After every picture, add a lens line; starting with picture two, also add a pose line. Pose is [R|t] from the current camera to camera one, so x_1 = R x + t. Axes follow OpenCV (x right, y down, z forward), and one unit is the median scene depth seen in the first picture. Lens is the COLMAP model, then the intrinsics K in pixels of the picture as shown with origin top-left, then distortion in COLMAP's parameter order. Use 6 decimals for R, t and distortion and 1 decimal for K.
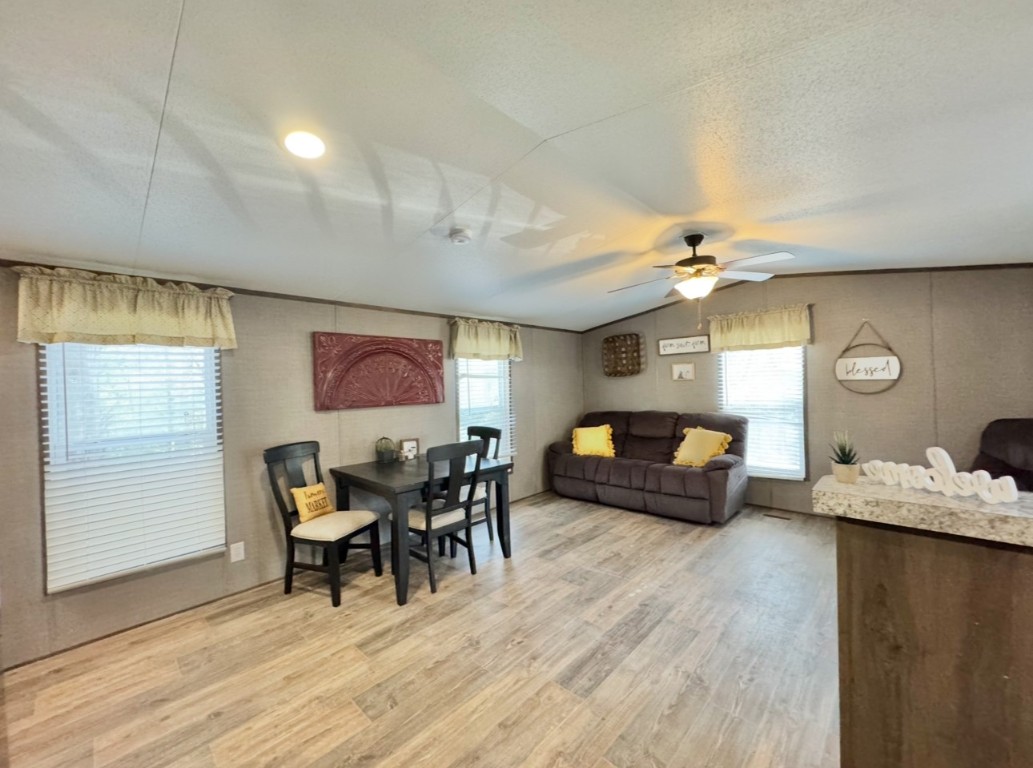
lens RADIAL K [[408.2, 0, 516.0], [0, 408.2, 384.8], [0, 0, 1]] dist [-0.000831, 0.000355]
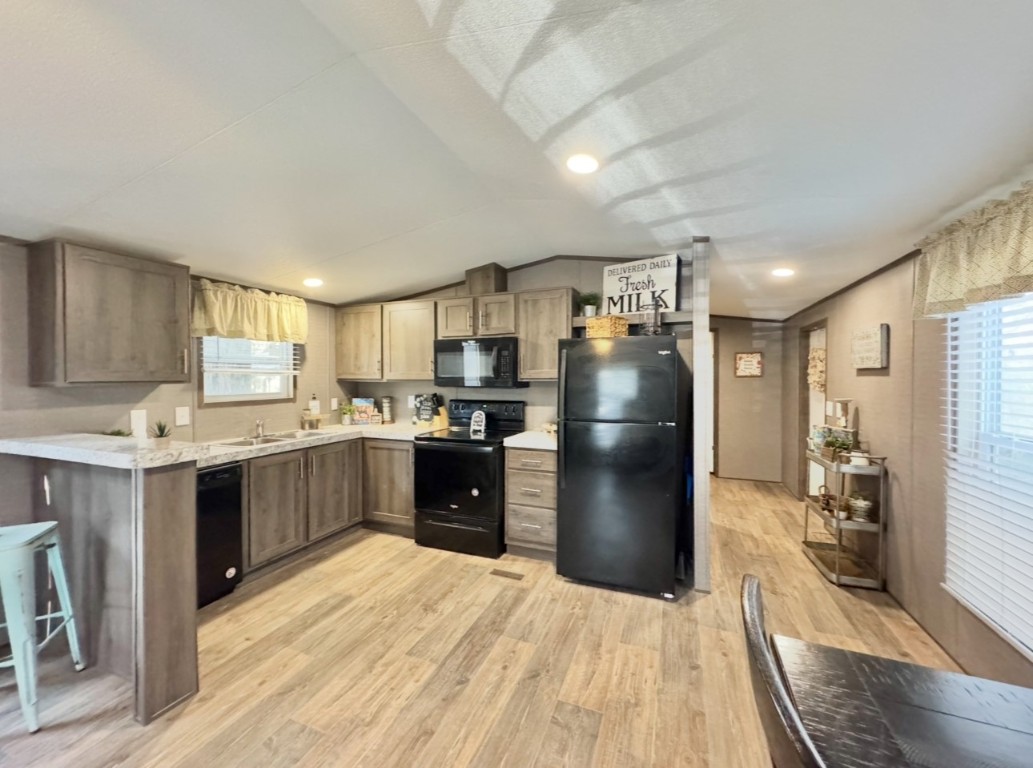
lens RADIAL K [[408.2, 0, 514.9], [0, 408.2, 381.3], [0, 0, 1]] dist [-0.000831, 0.000355]
pose [[-0.927104, 0.036422, -0.373032, 0.060708], [0.028058, 0.999219, 0.027828, -0.006468], [0.373754, 0.015332, -0.927401, 1.094018]]
